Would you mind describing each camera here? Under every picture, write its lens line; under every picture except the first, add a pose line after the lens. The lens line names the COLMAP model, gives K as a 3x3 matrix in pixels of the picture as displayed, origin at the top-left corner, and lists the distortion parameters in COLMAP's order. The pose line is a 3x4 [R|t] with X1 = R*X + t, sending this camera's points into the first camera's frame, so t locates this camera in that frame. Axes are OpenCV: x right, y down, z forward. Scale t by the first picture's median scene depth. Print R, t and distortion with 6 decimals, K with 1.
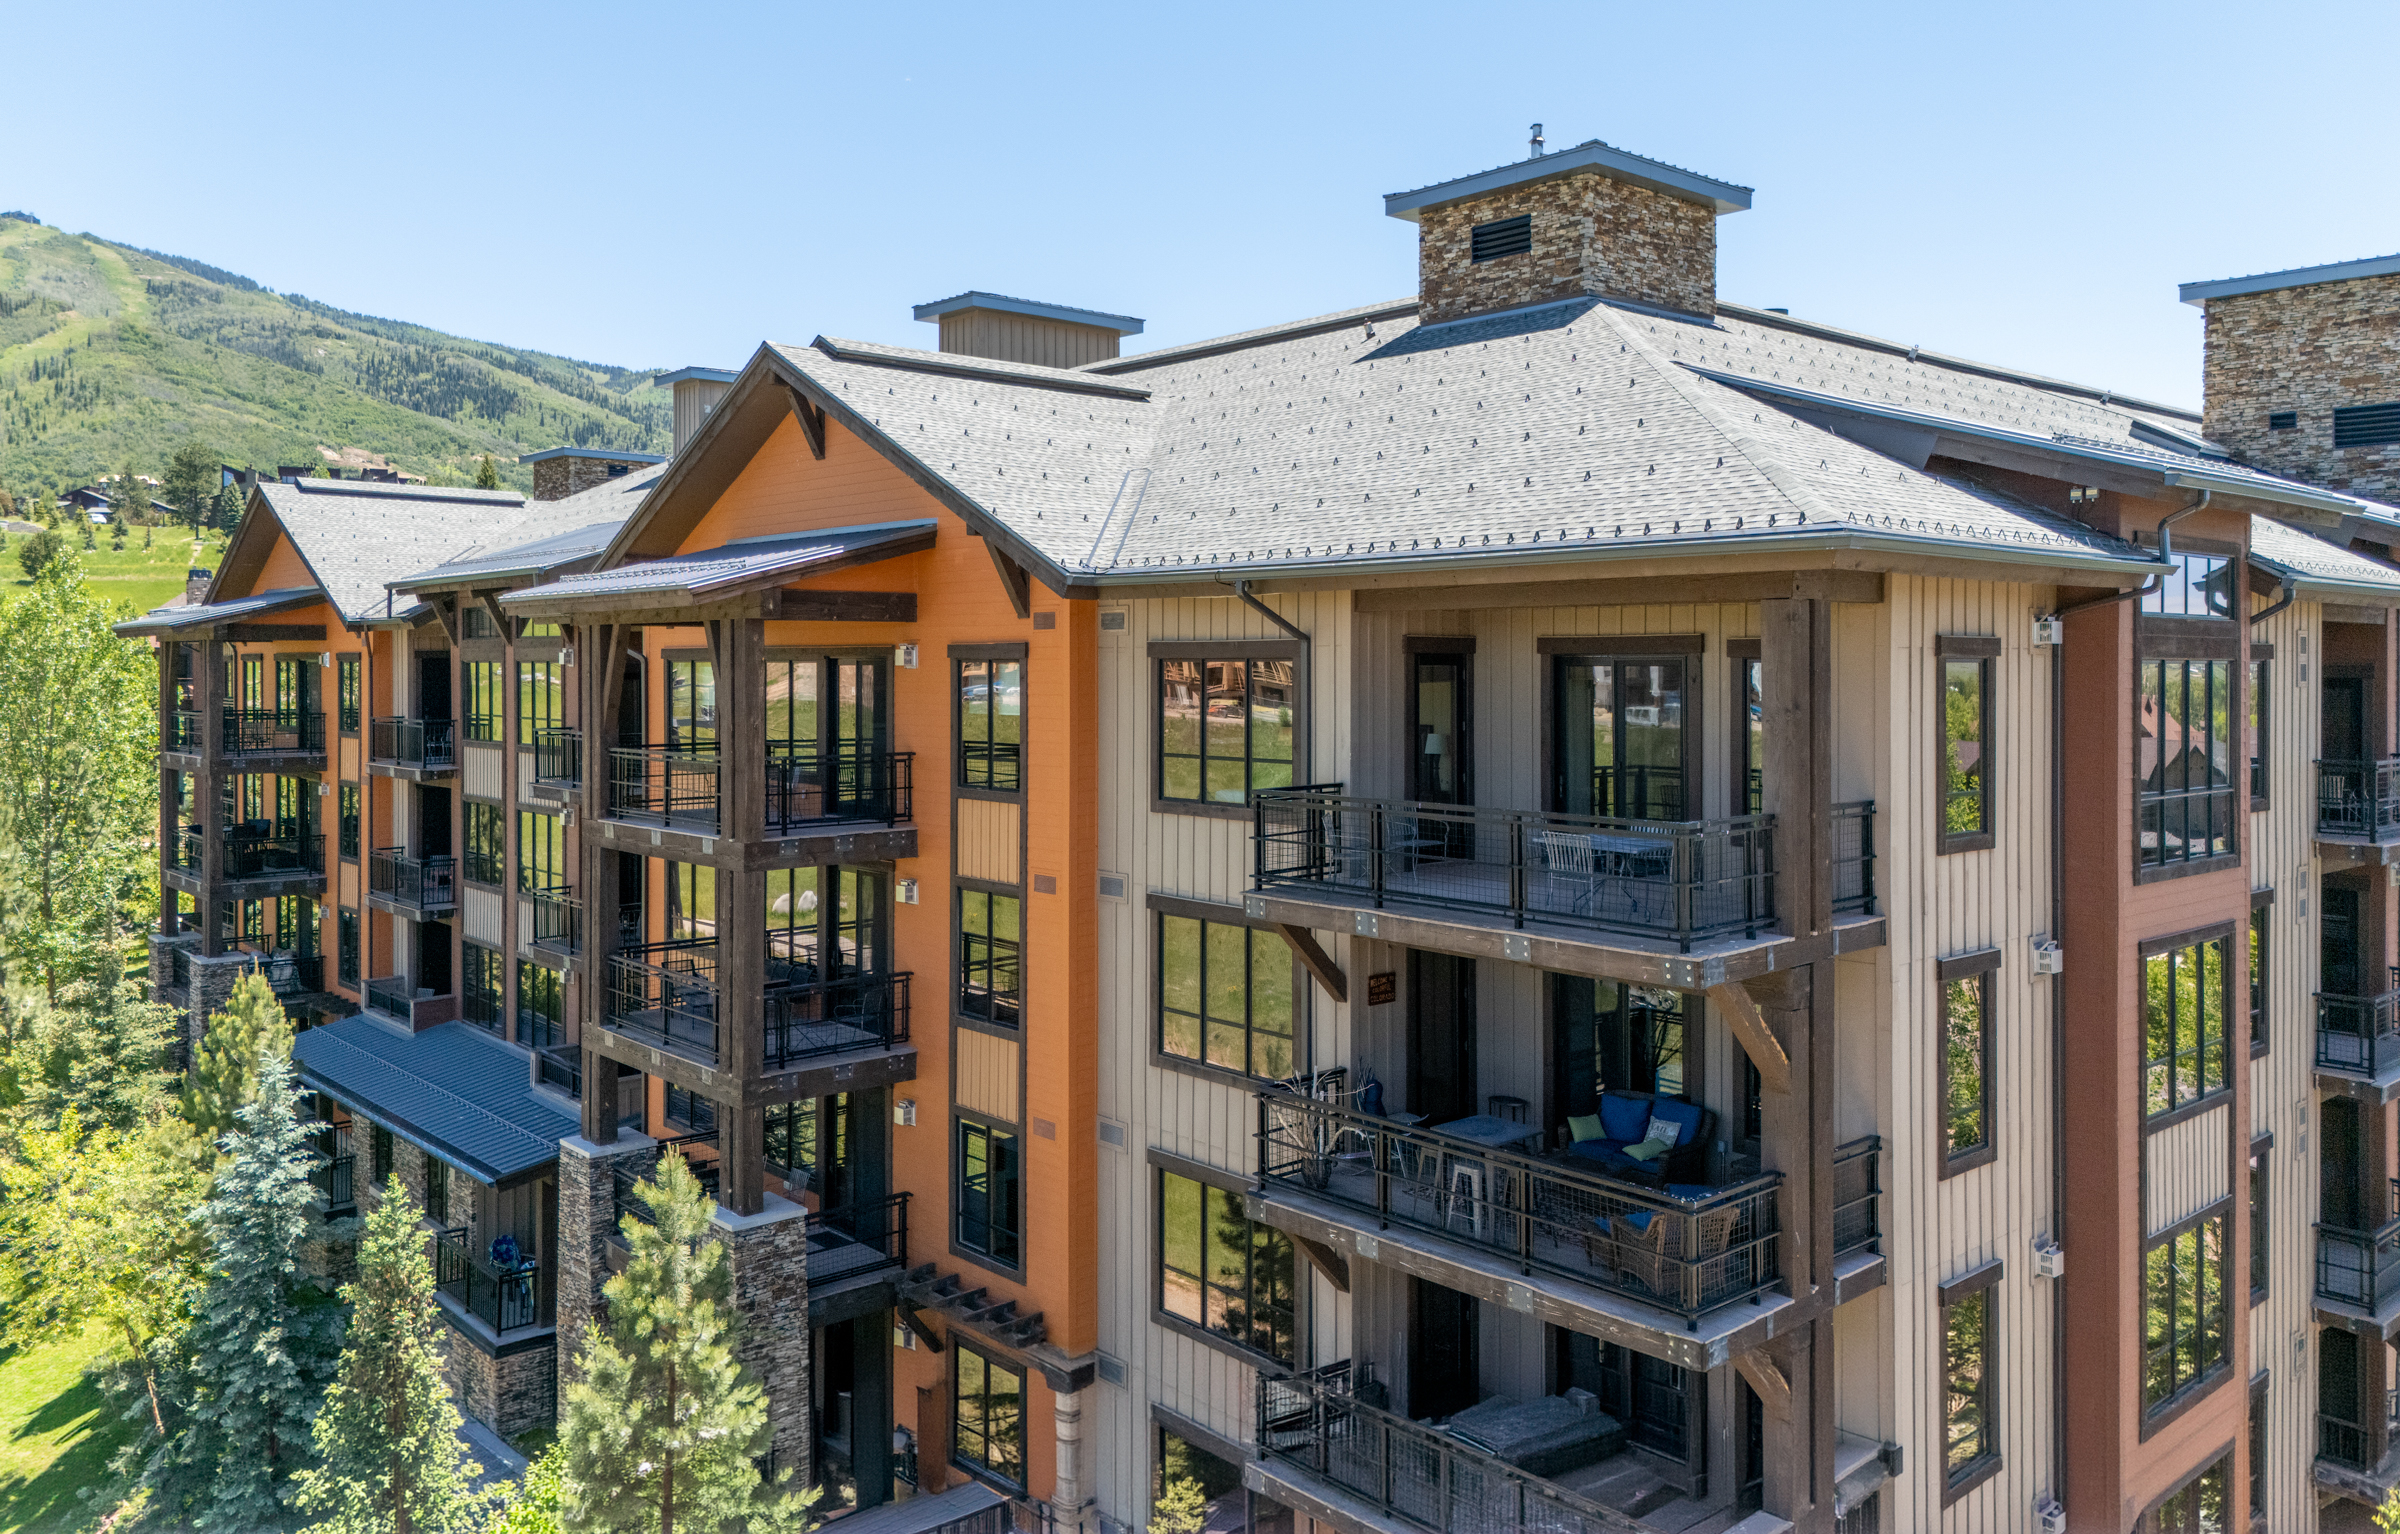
lens RADIAL K [[1795.8, 0, 1228.8], [0, 1795.8, 663.5], [0, 0, 1]] dist [0.035998, -0.047978]
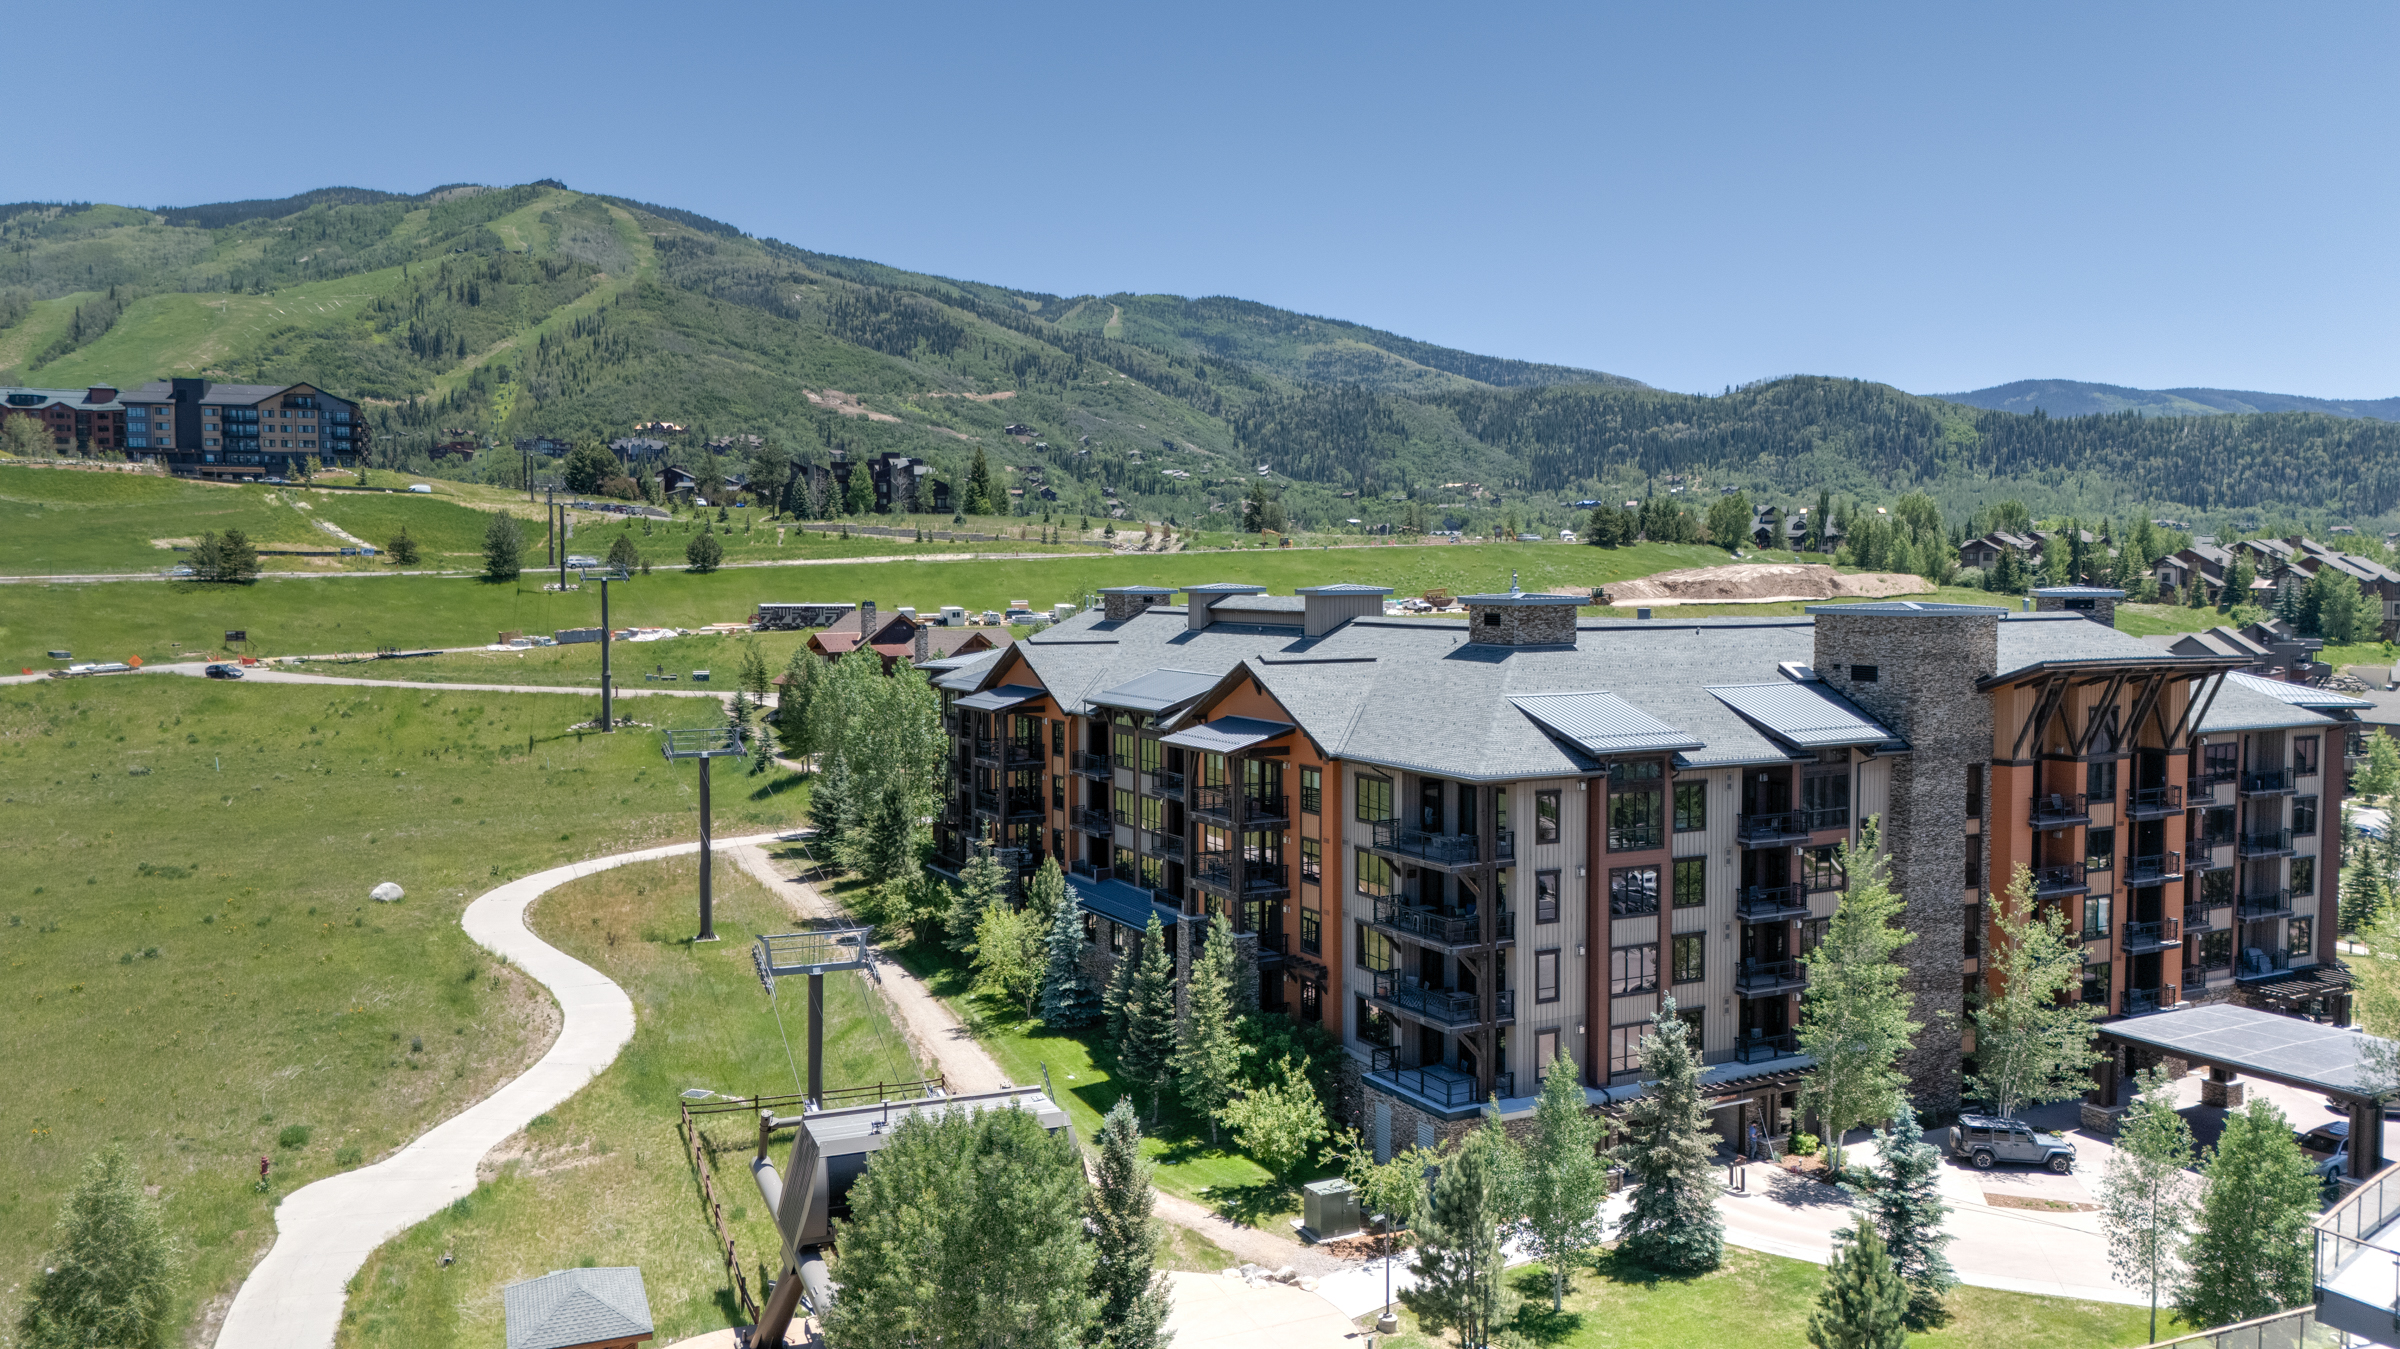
lens RADIAL K [[1802.4, 0, 1193.6], [0, 1802.4, 659.2], [0, 0, 1]] dist [0.023817, -0.017939]
pose [[0.969973, 0.011405, -0.242945, 0.400672], [0.000410, 0.998822, 0.048524, -0.322315], [0.243212, -0.047166, 0.968826, -1.962370]]
